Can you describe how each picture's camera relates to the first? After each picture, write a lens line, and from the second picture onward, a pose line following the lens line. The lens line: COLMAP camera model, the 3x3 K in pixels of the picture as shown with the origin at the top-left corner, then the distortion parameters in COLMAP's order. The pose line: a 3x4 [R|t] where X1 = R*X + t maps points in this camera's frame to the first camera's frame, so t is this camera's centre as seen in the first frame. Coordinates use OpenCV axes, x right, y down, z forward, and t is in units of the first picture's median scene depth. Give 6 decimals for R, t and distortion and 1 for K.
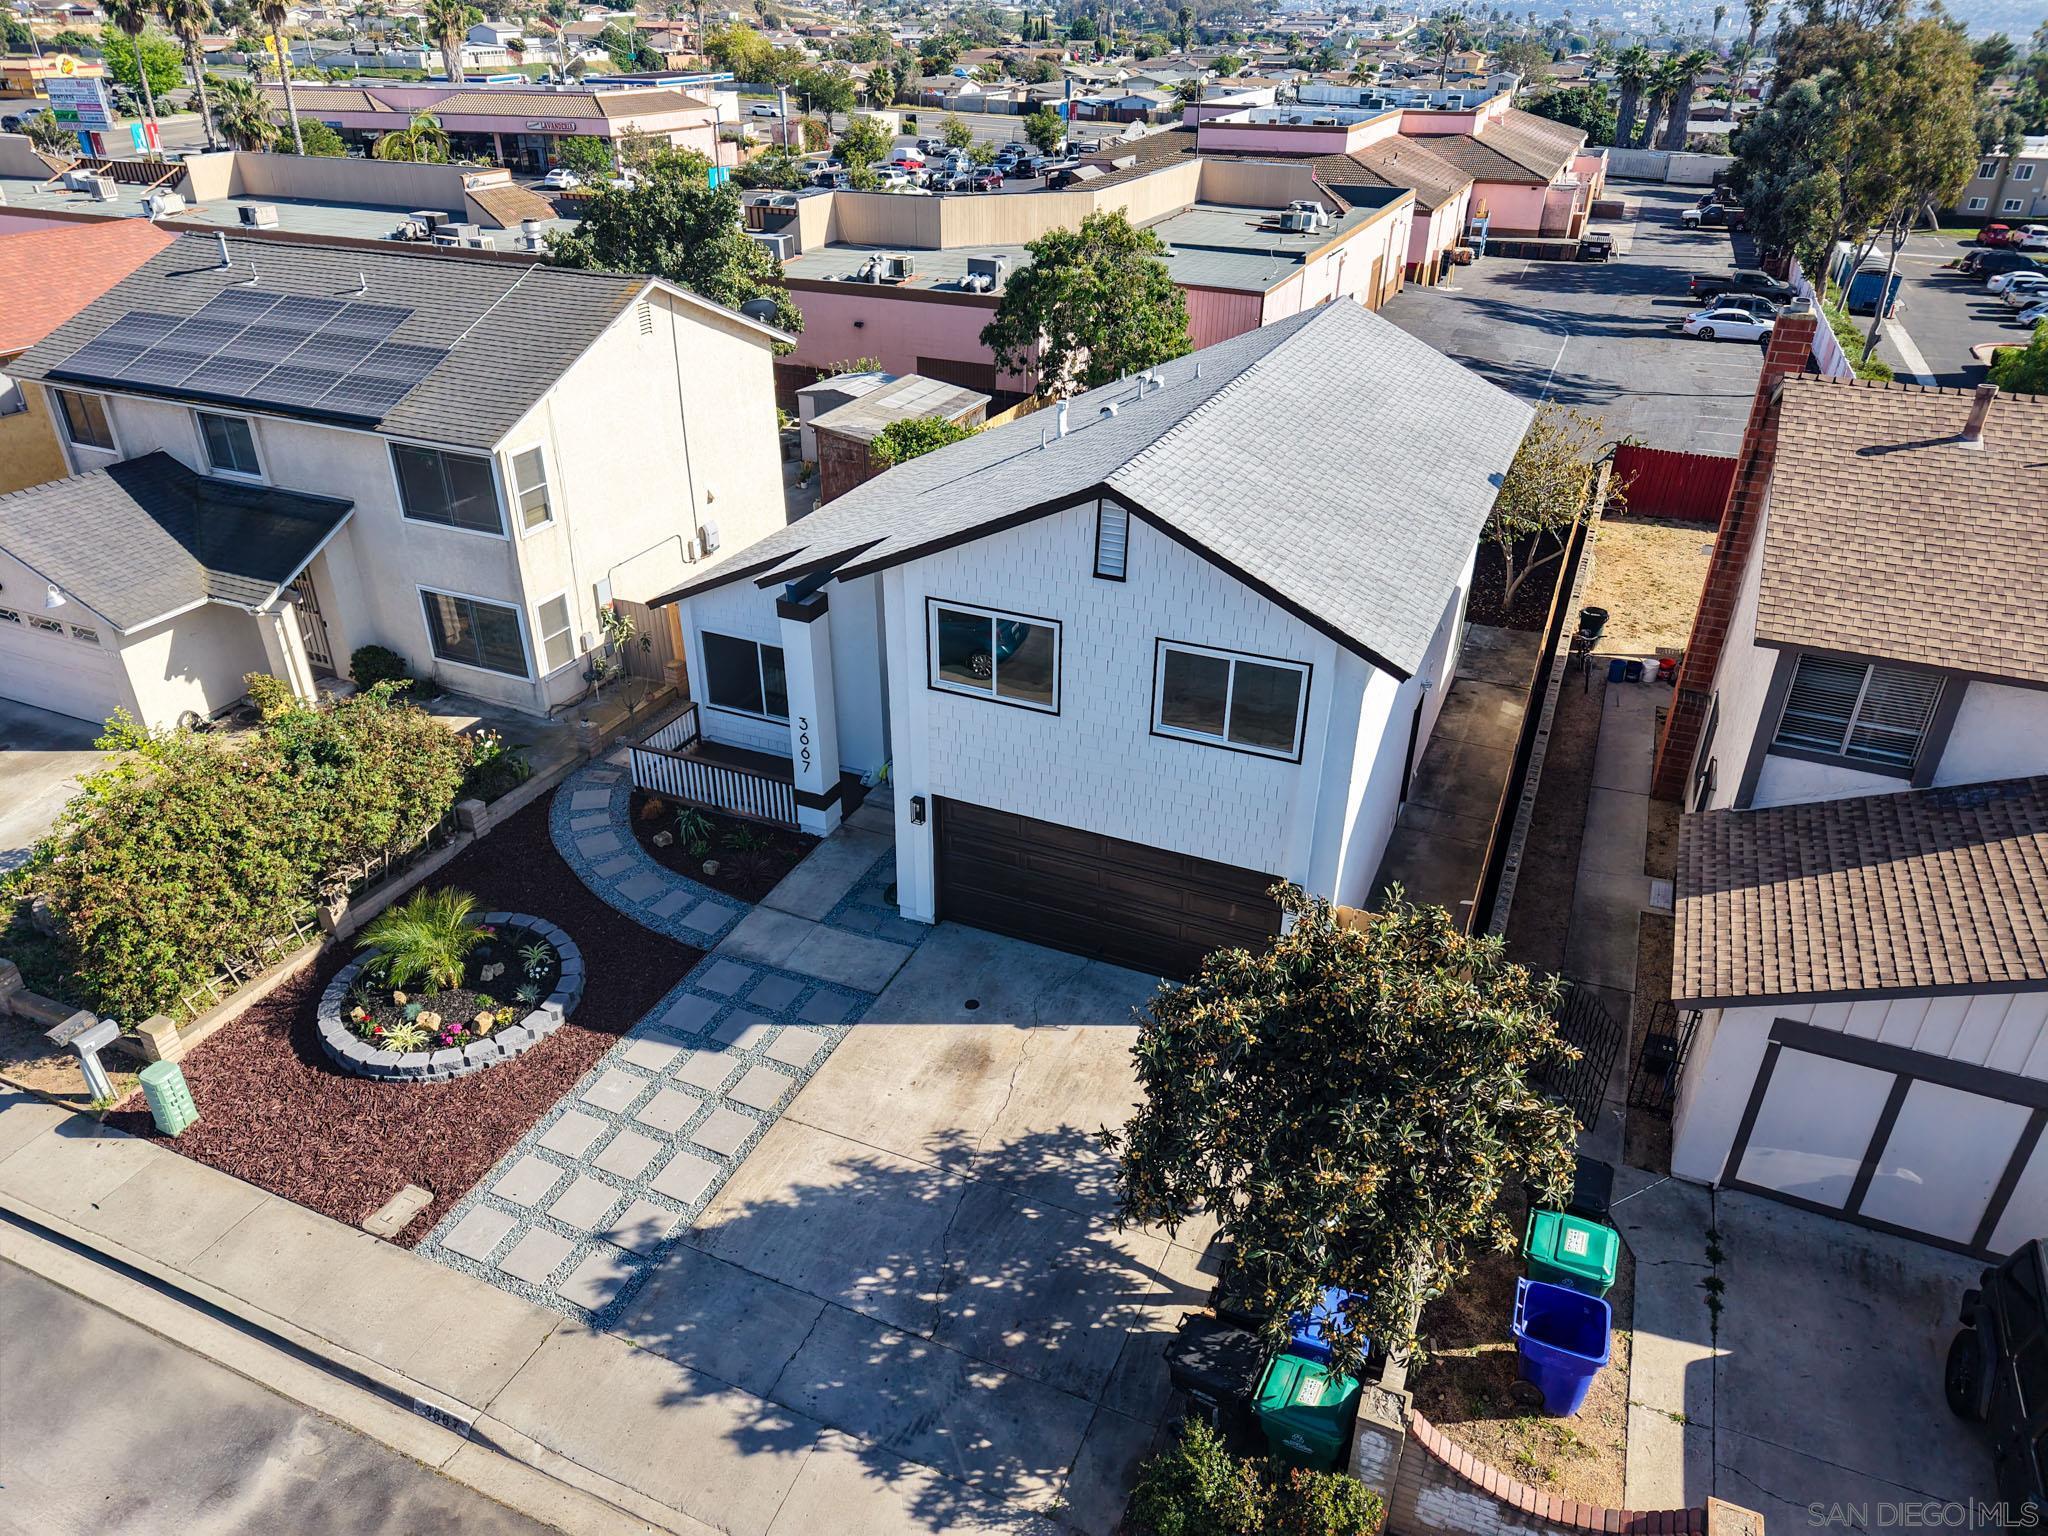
lens RADIAL K [[1372.3, 0, 1019.9], [0, 1372.3, 764.1], [0, 0, 1]] dist [0.013849, -0.008974]
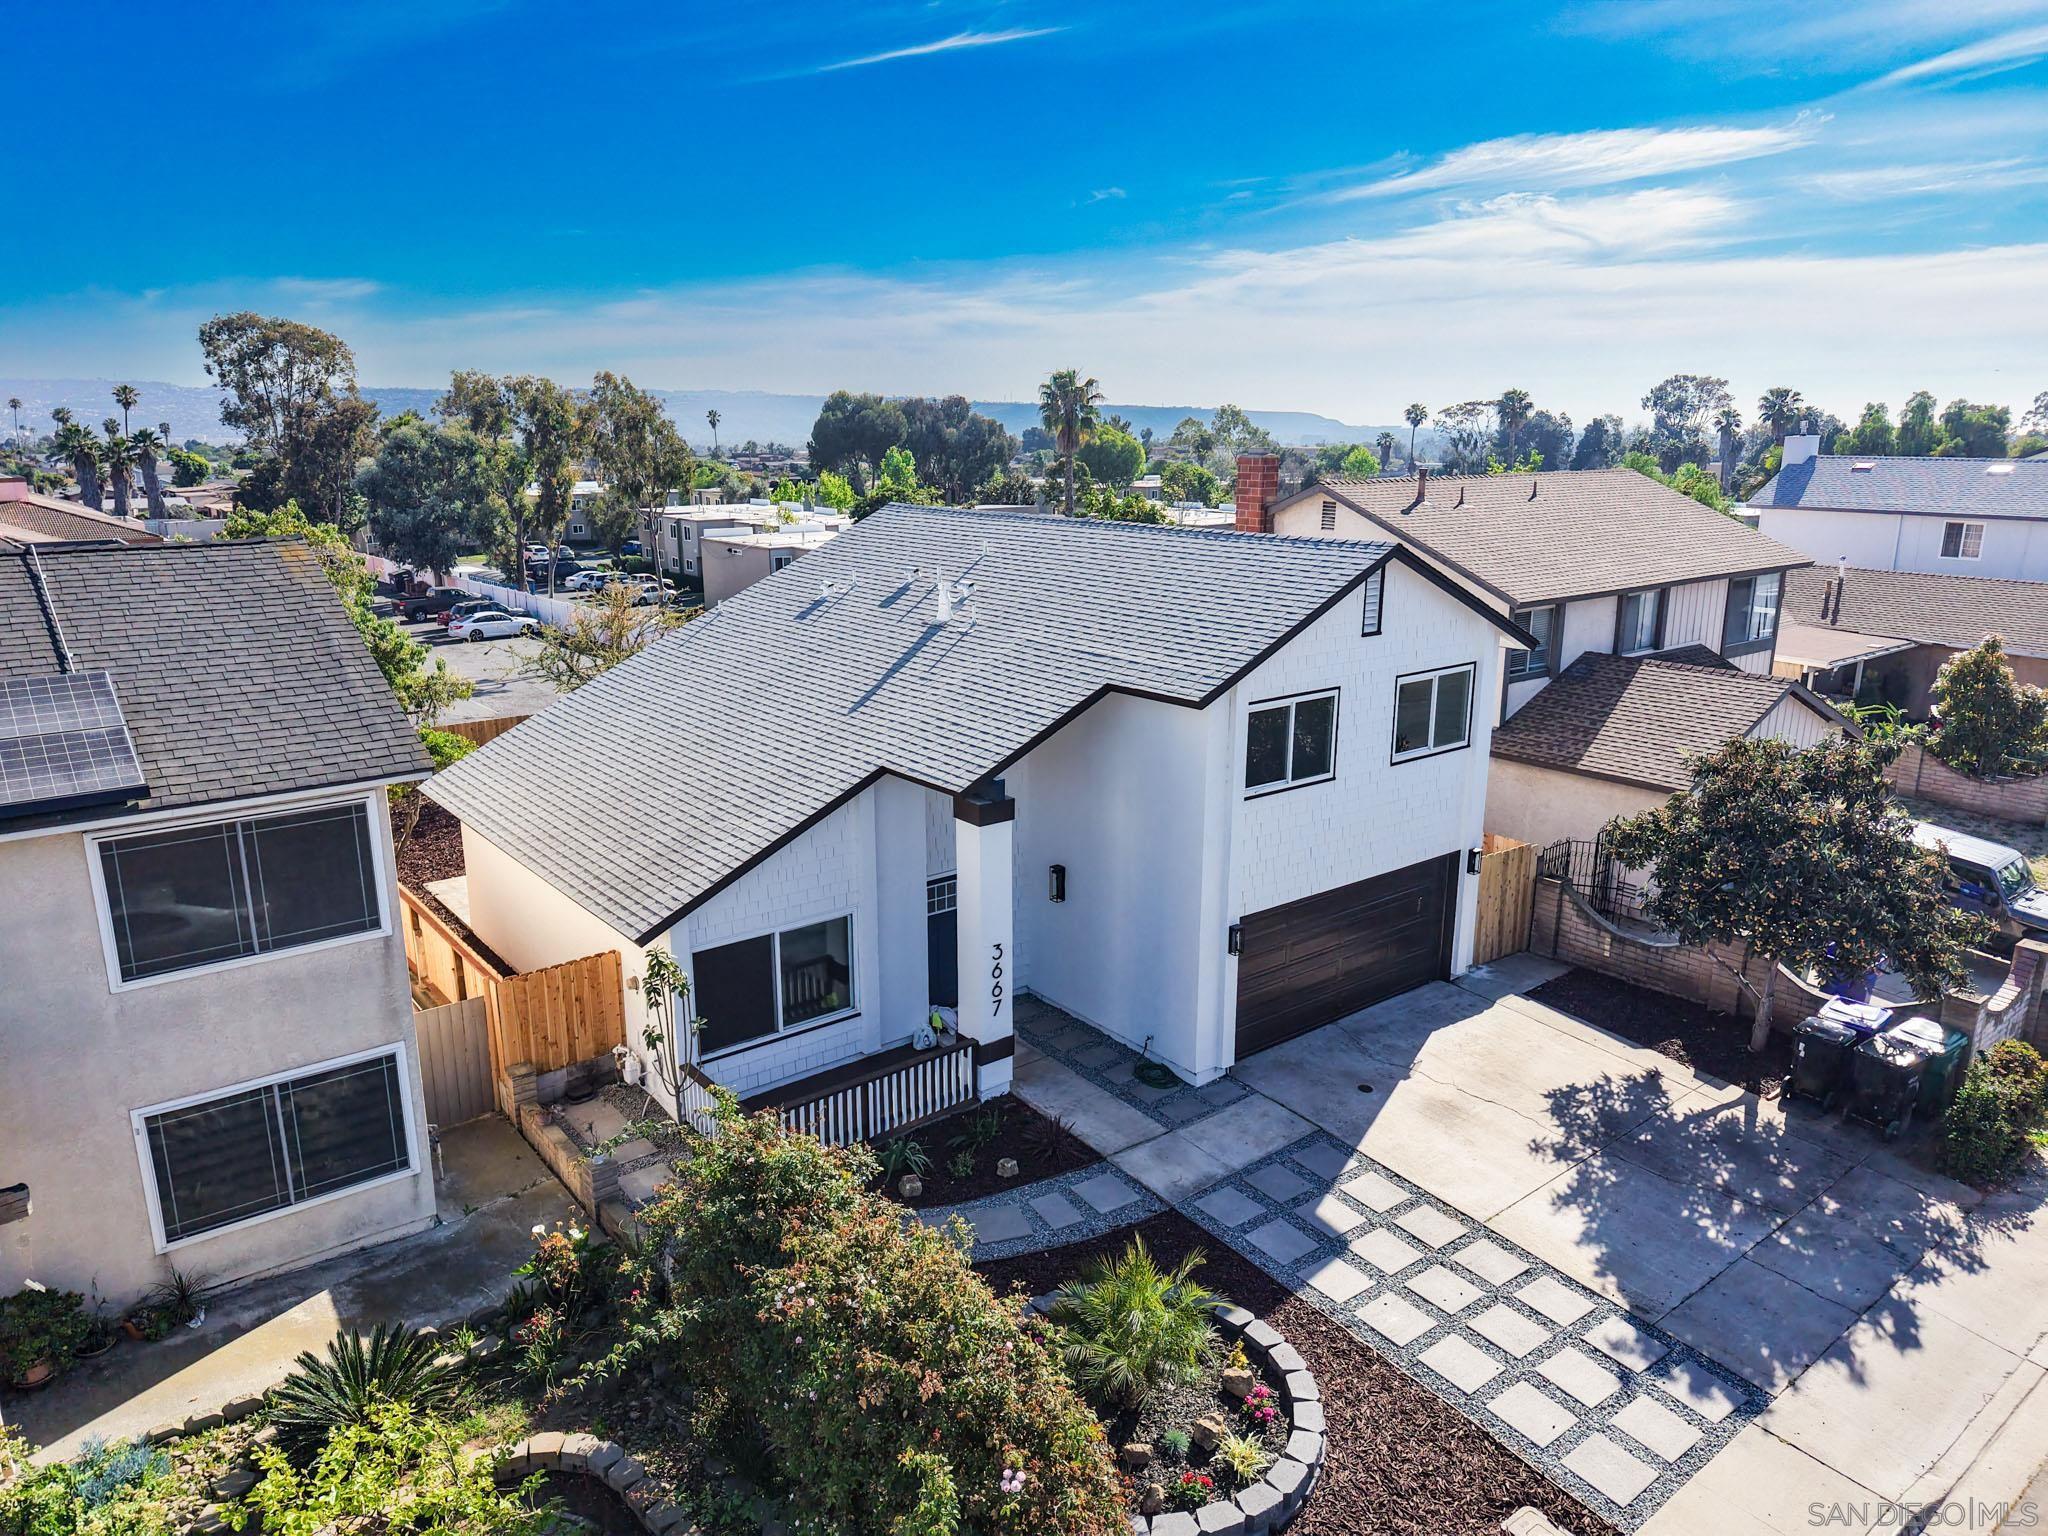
lens RADIAL K [[1372.3, 0, 1019.9], [0, 1372.3, 764.1], [0, 0, 1]] dist [0.013849, -0.008974]
pose [[0.467497, -0.220895, 0.855951, -0.929170], [0.430006, 0.902824, -0.001866, -0.138973], [-0.772361, 0.368936, 0.517054, 0.572210]]
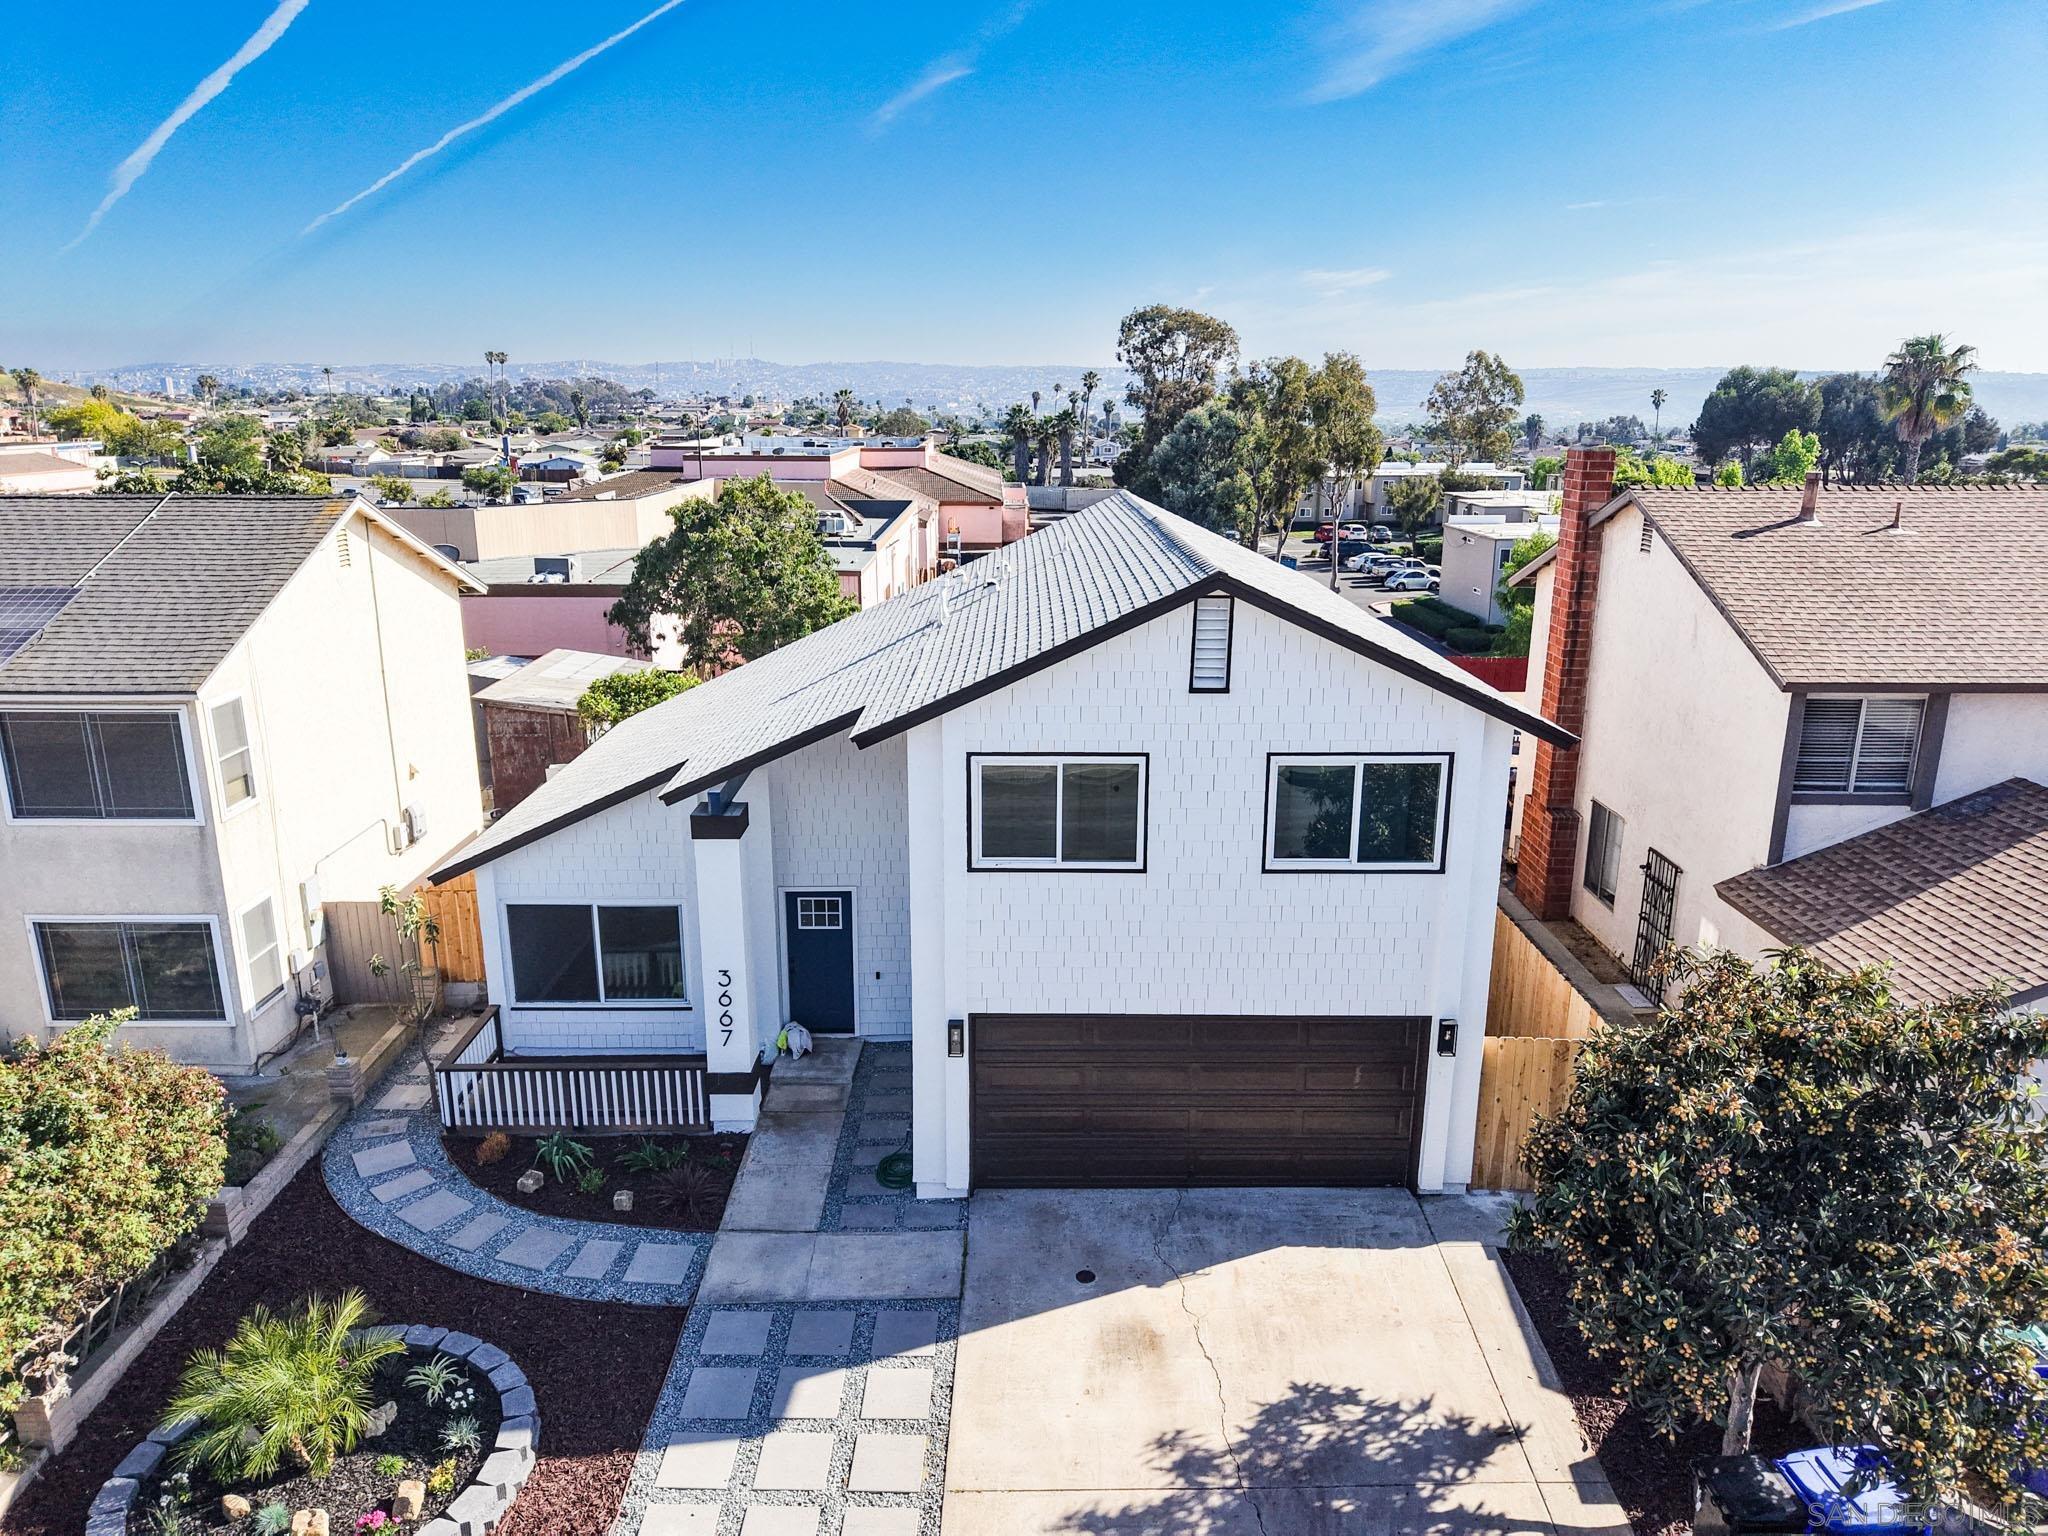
lens RADIAL K [[1372.3, 0, 1019.9], [0, 1372.3, 764.1], [0, 0, 1]] dist [0.013849, -0.008974]
pose [[0.913452, -0.109333, 0.391984, -0.327689], [0.200640, 0.959019, -0.200067, 0.047041], [-0.354047, 0.261399, 0.897954, 0.242723]]
